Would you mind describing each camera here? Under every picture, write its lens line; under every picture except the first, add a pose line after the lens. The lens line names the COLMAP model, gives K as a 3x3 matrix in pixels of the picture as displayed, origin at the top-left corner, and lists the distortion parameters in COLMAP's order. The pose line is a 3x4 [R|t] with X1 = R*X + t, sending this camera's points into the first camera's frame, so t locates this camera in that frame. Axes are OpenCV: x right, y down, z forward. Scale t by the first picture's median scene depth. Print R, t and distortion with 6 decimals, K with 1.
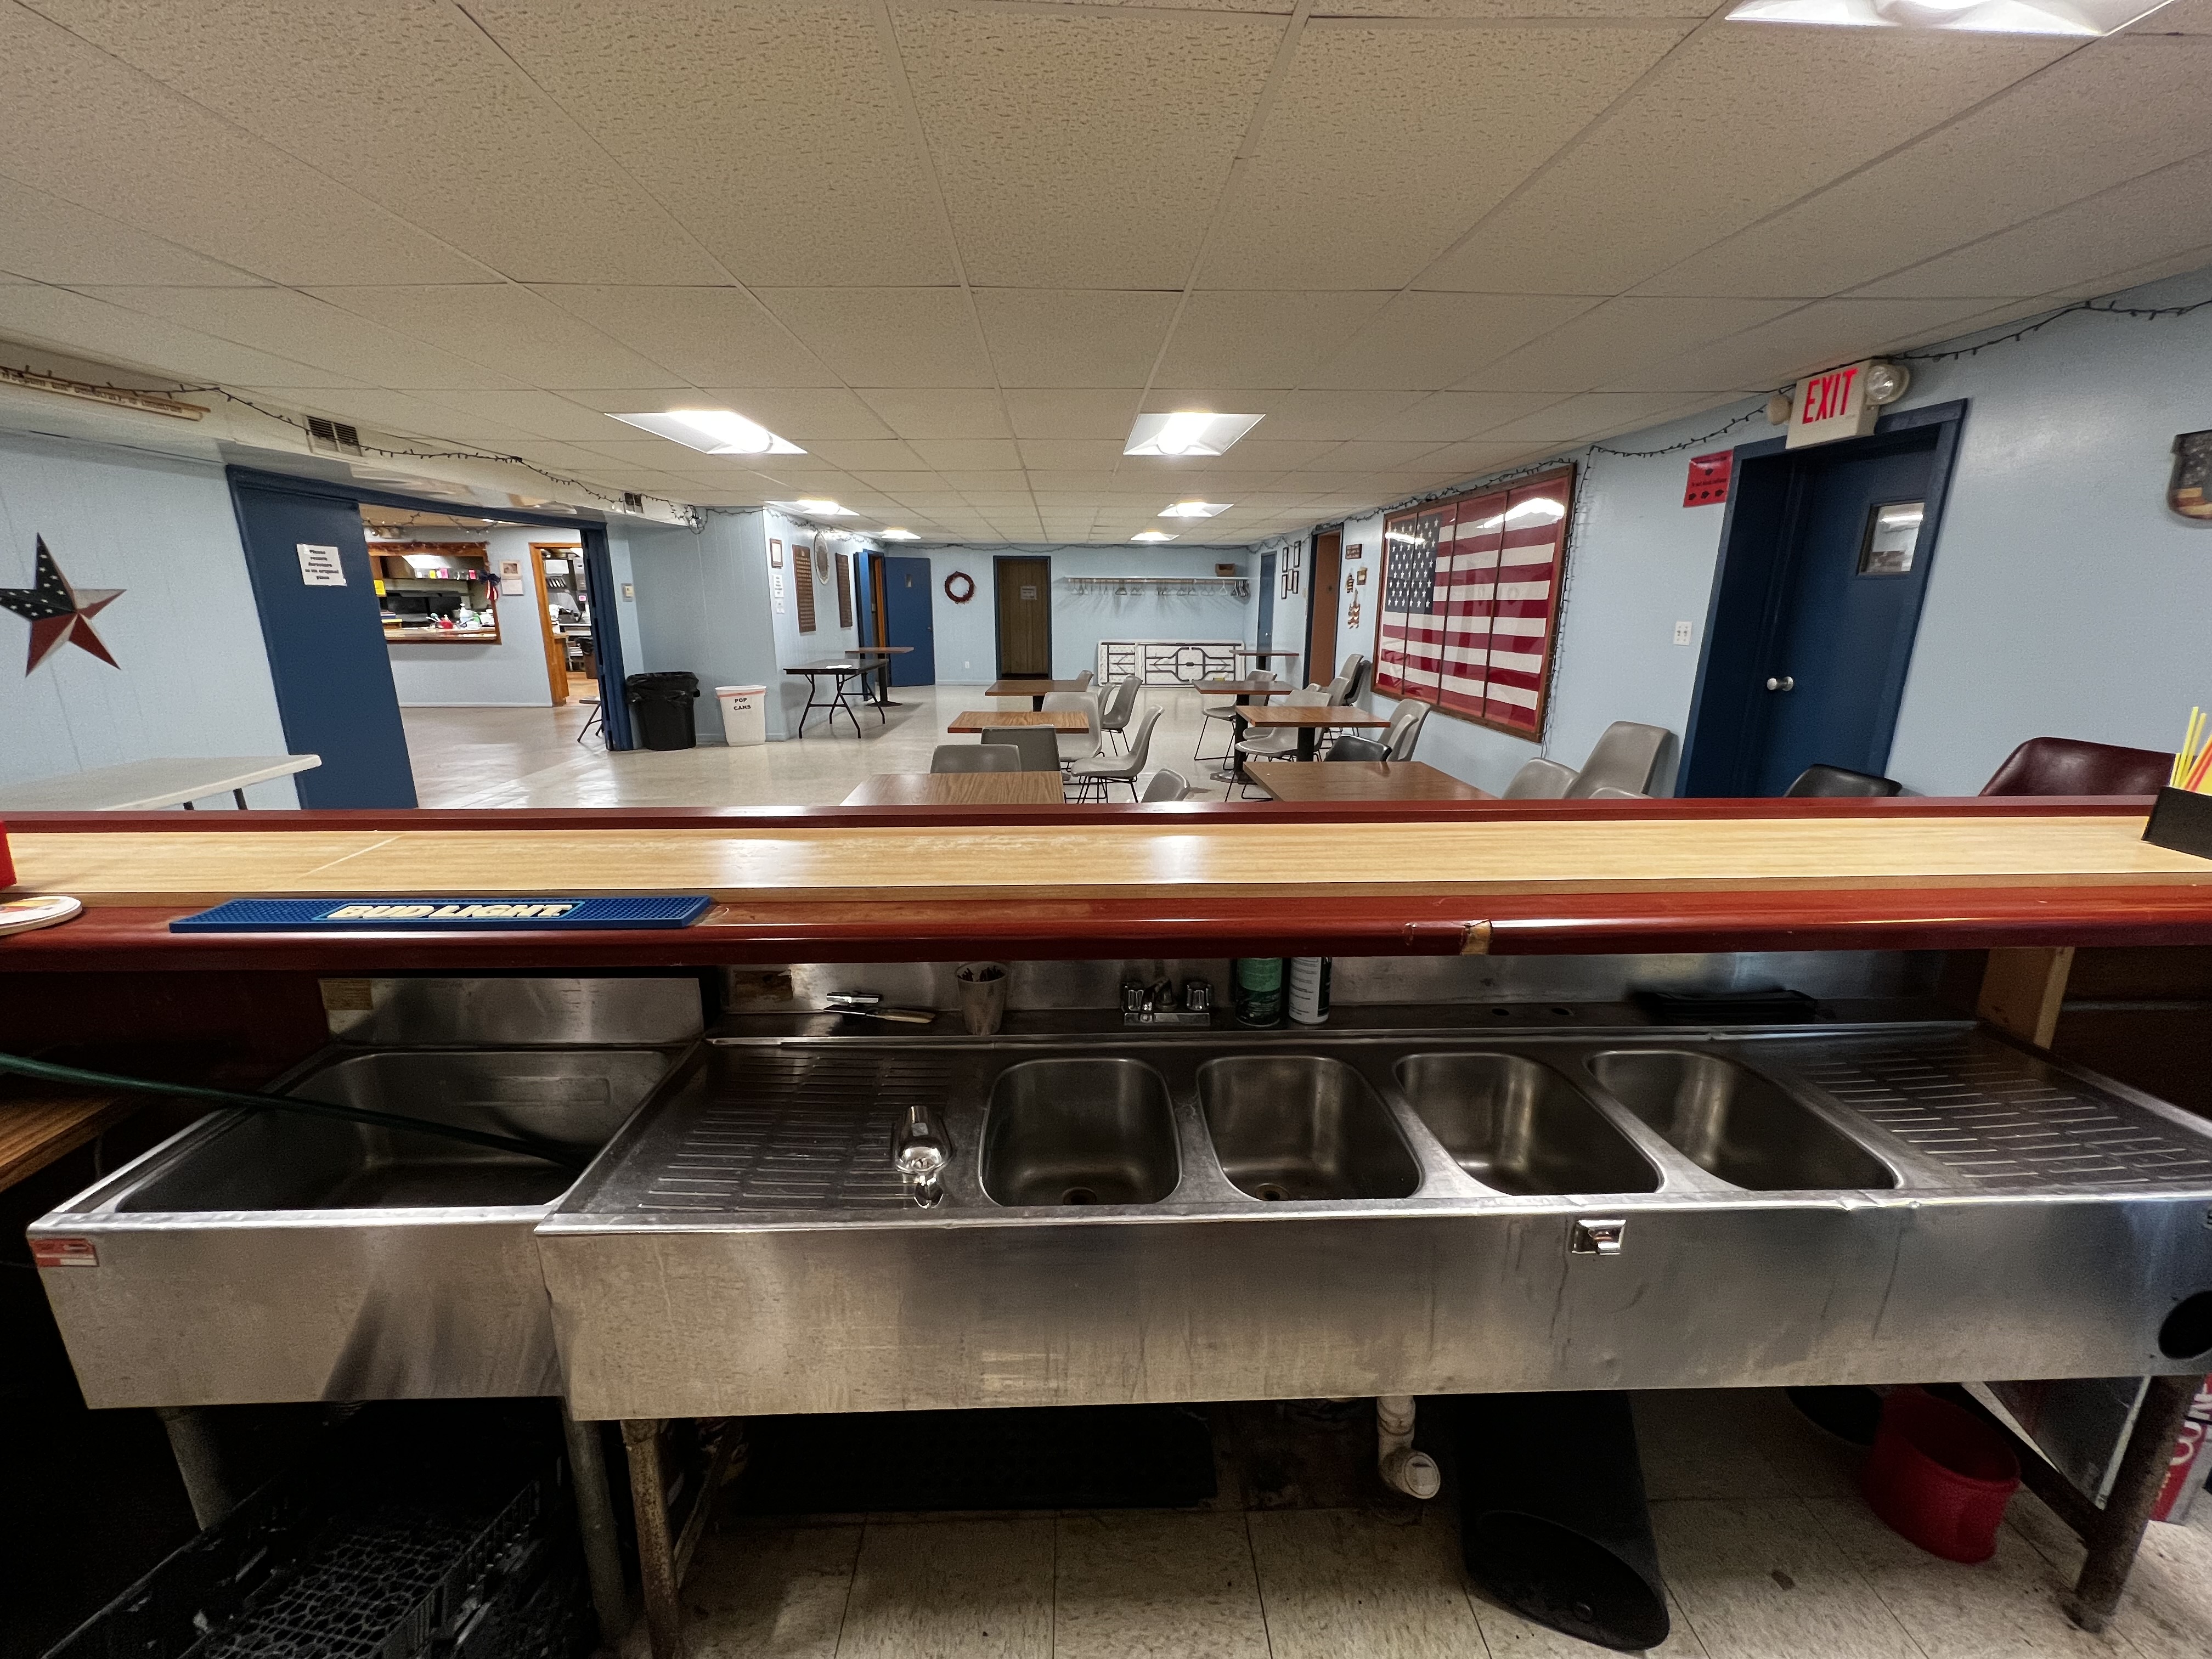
lens RADIAL K [[890.9, 0, 1101.2], [0, 890.9, 838.5], [0, 0, 1]] dist [0.000886, 0.000570]
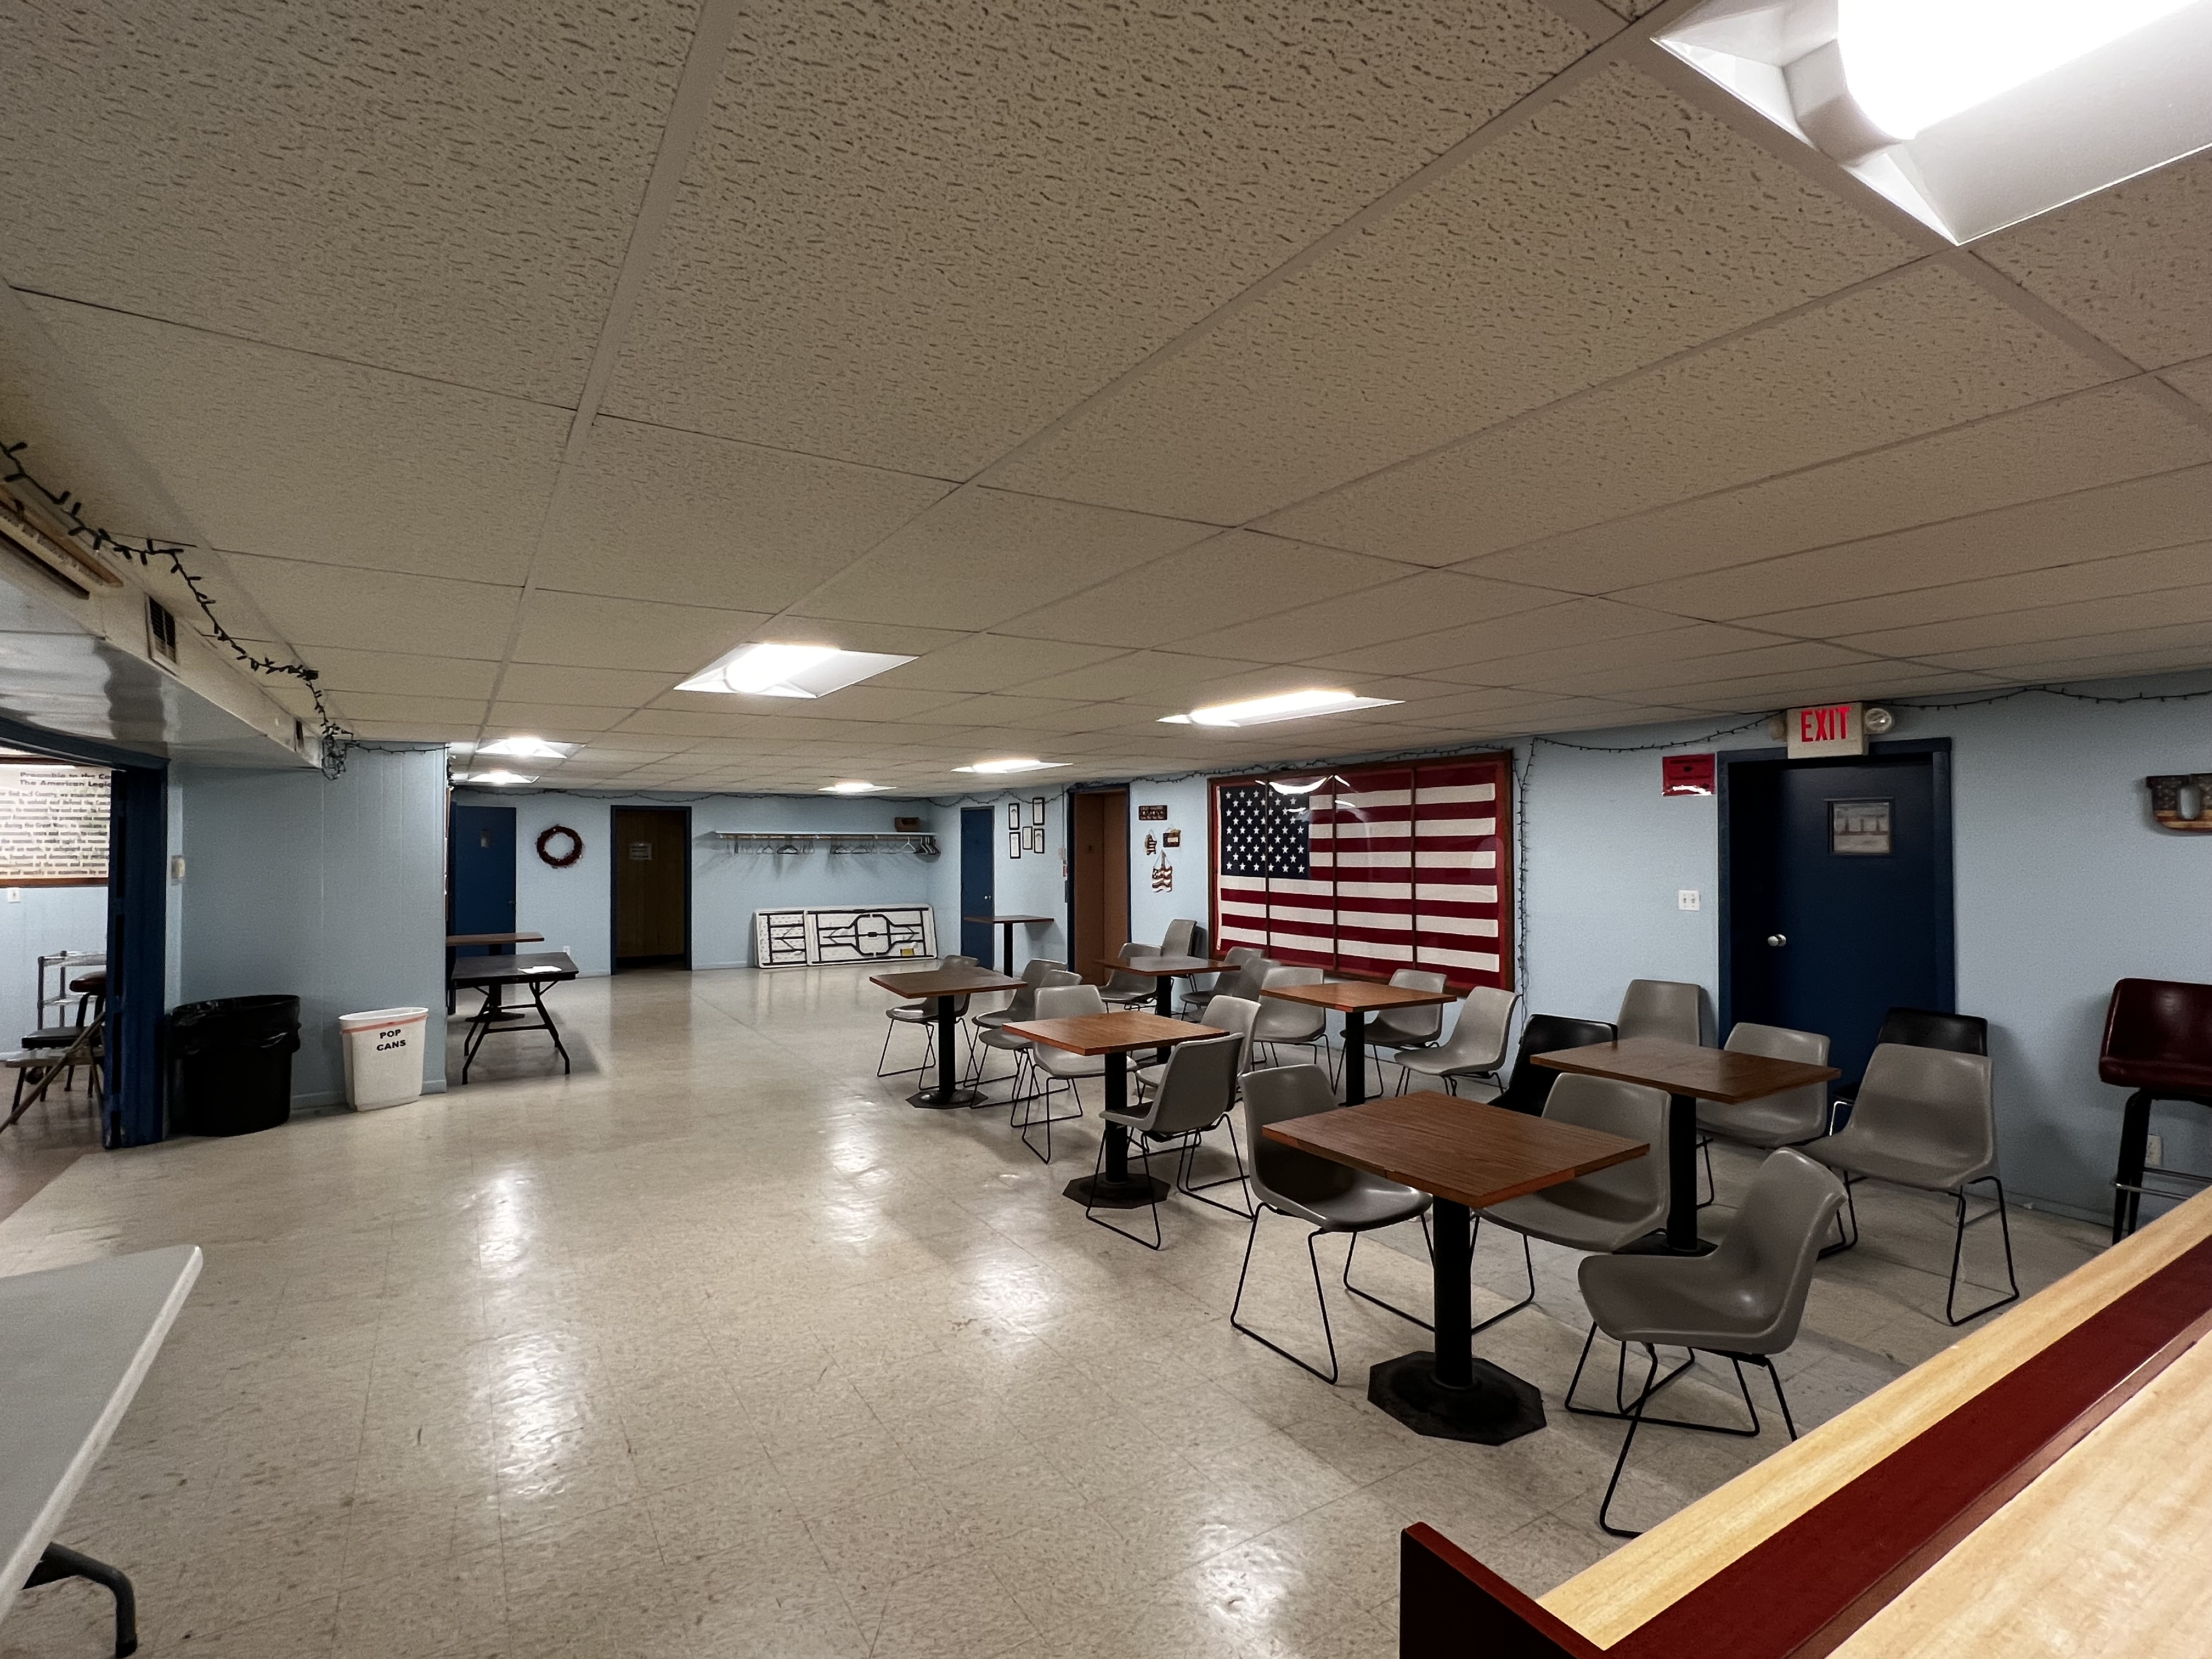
lens RADIAL K [[1047.7, 0, 1101.9], [0, 1047.7, 829.0], [0, 0, 1]] dist [-0.003050, -0.000588]
pose [[0.863887, 0.002107, 0.503682, -0.234115], [0.136225, 0.961746, -0.237669, -0.035206], [-0.484915, 0.273933, 0.830553, 0.078011]]
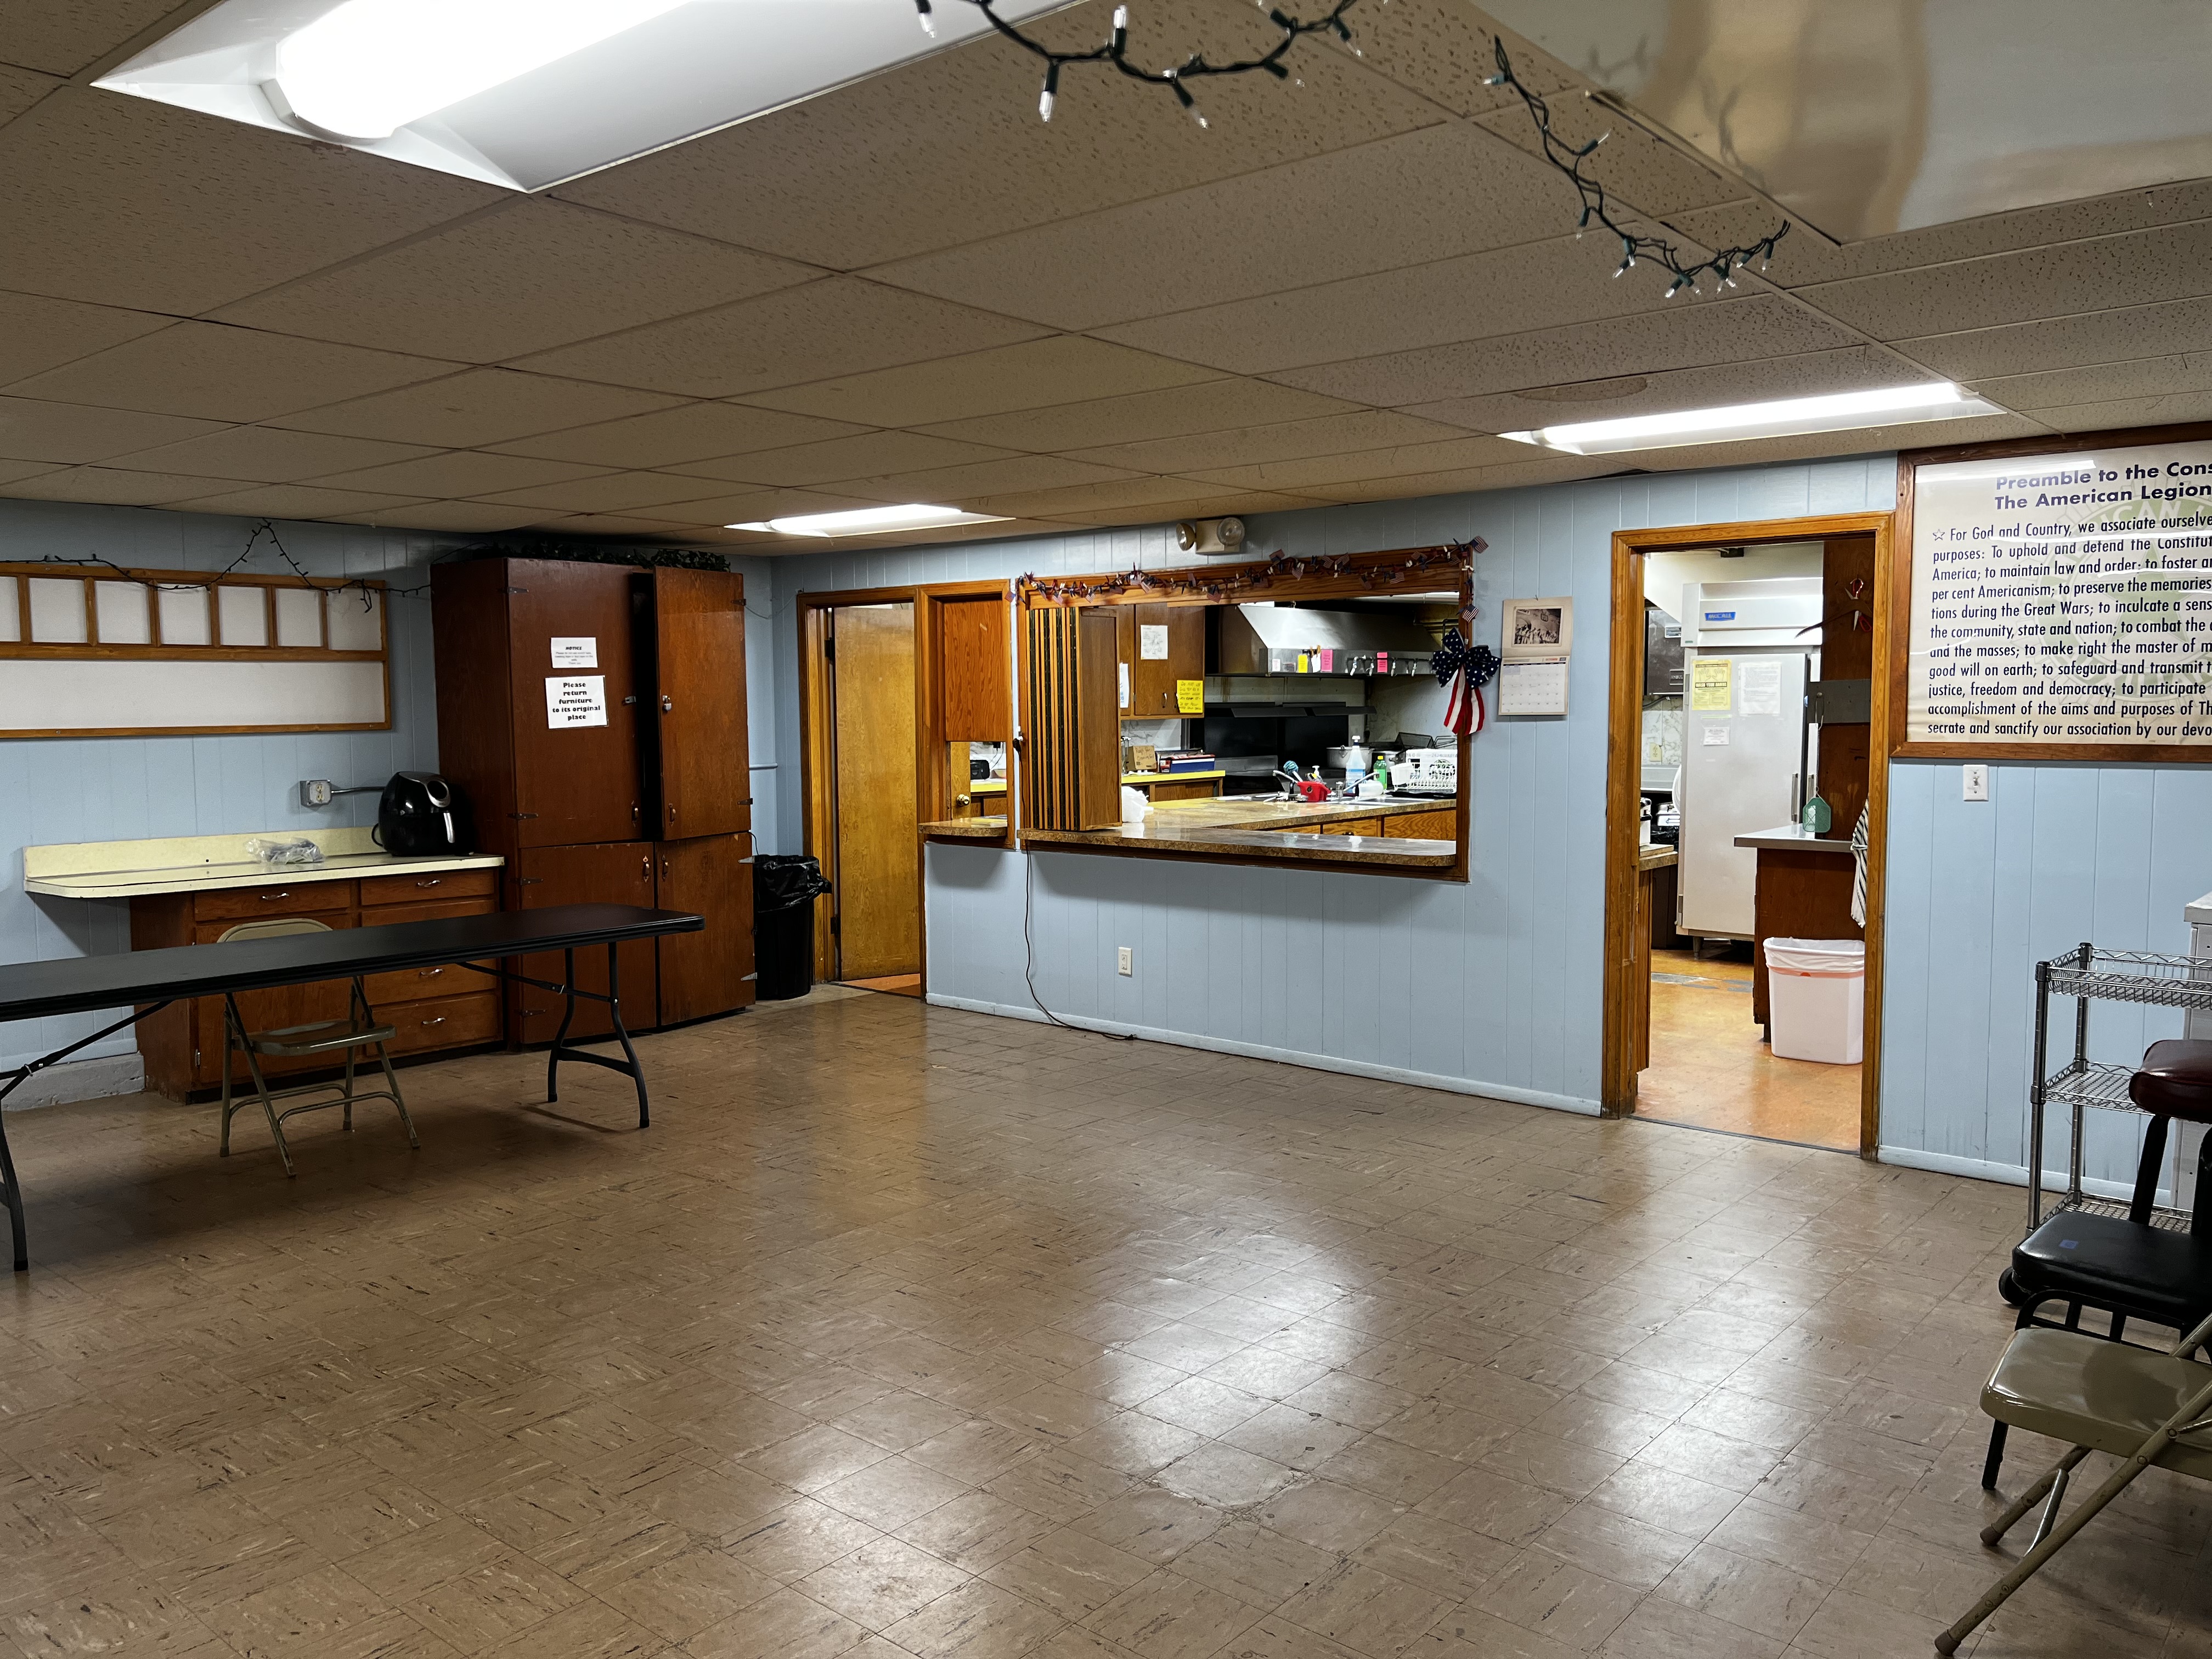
lens RADIAL K [[1688.5, 0, 1100.4], [0, 1688.5, 835.0], [0, 0, 1]] dist [0.013885, 0.000547]
pose [[0.740204, 0.040964, -0.671133, -0.358356], [-0.164362, 0.978885, -0.121529, -0.133478], [0.651984, 0.200265, 0.731308, 0.471743]]
